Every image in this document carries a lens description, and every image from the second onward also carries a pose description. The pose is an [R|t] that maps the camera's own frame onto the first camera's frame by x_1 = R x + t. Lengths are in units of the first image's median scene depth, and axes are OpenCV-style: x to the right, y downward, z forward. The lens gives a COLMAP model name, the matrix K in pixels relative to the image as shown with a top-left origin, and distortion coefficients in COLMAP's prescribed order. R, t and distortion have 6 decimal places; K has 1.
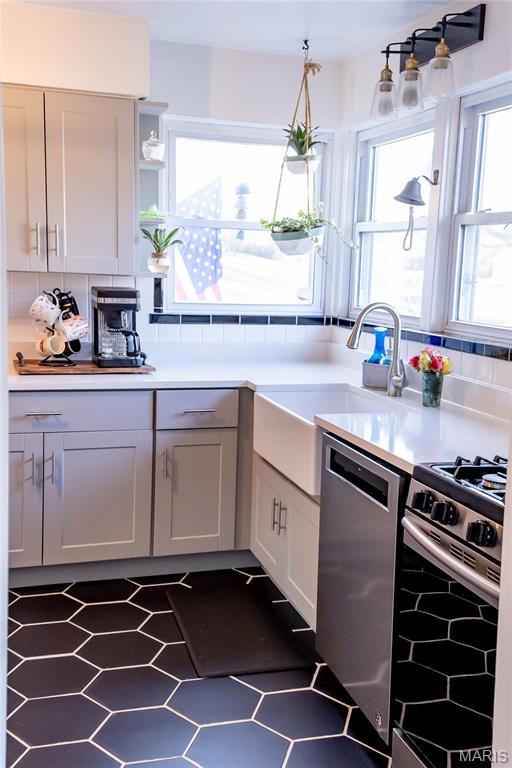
lens RADIAL K [[854.3, 0, 255.6], [0, 854.3, 399.4], [0, 0, 1]] dist [0.276827, 0.000000]
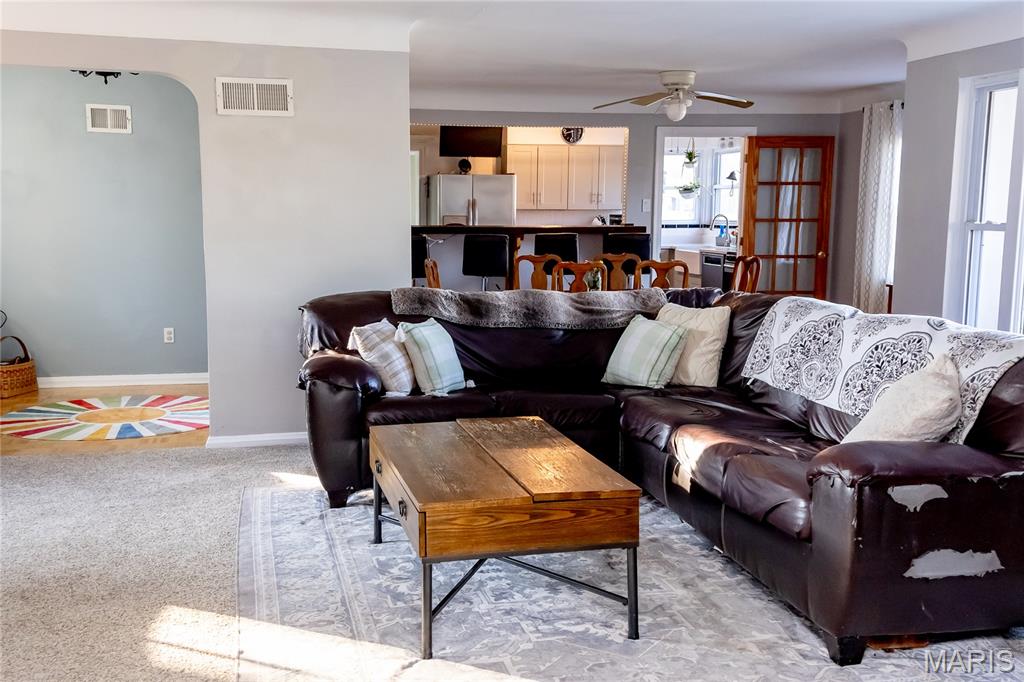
lens RADIAL K [[1139.1, 0, 479.5], [0, 1139.1, 352.3], [0, 0, 1]] dist [0.276827, 0.000000]
pose [[0.995275, -0.016296, -0.095723, -0.256056], [0.012810, 0.999236, -0.036914, 0.413993], [0.096251, 0.035513, 0.994723, -2.504822]]
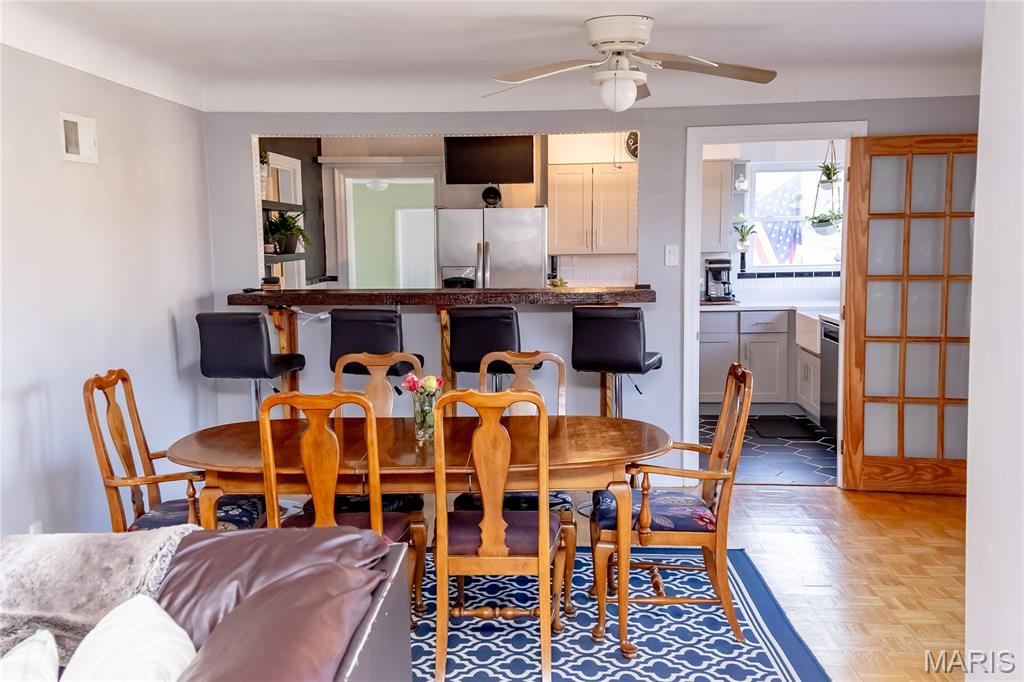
lens RADIAL K [[1139.1, 0, 507.5], [0, 1139.1, 349.6], [0, 0, 1]] dist [0.276827, 0.000000]
pose [[0.946993, -0.005721, -0.321204, 0.192375], [-0.013854, 0.998184, -0.058623, 0.207228], [0.320957, 0.059965, 0.945194, -1.403294]]
